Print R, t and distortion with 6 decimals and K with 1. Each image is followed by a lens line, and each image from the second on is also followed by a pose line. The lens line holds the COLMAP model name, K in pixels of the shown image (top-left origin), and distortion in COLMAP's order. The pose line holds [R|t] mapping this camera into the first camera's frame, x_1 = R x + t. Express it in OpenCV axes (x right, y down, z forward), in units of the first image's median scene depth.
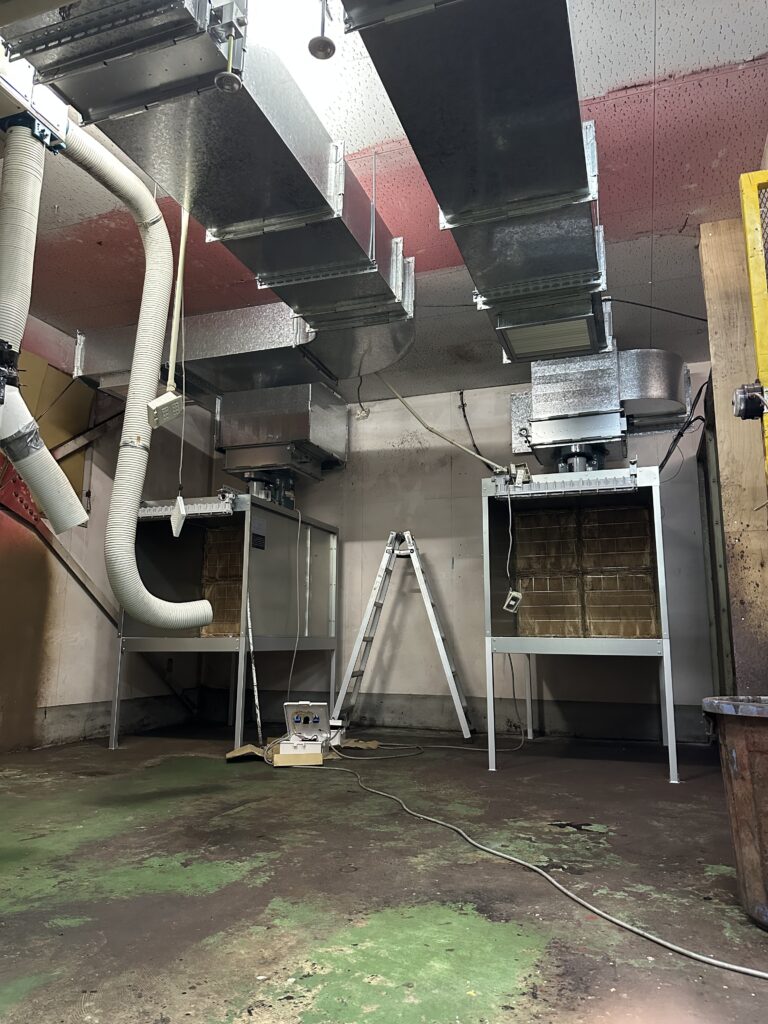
lens RADIAL K [[720.7, 0, 381.6], [0, 720.7, 513.6], [0, 0, 1]] dist [0.028222, -0.030614]
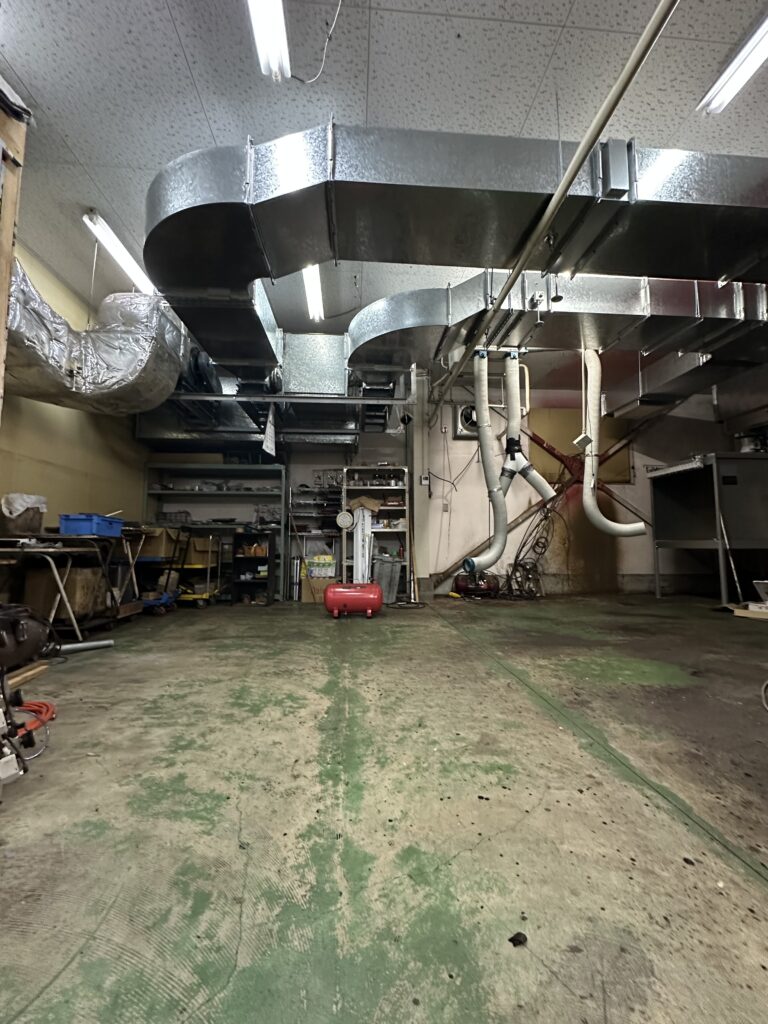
lens RADIAL K [[406.8, 0, 381.2], [0, 406.8, 512.6], [0, 0, 1]] dist [-0.001123, 0.000730]
pose [[0.400457, -0.077954, -0.912994, 0.693541], [0.165469, 0.986147, -0.011622, -0.016425], [0.901252, -0.146418, 0.407808, -0.146789]]
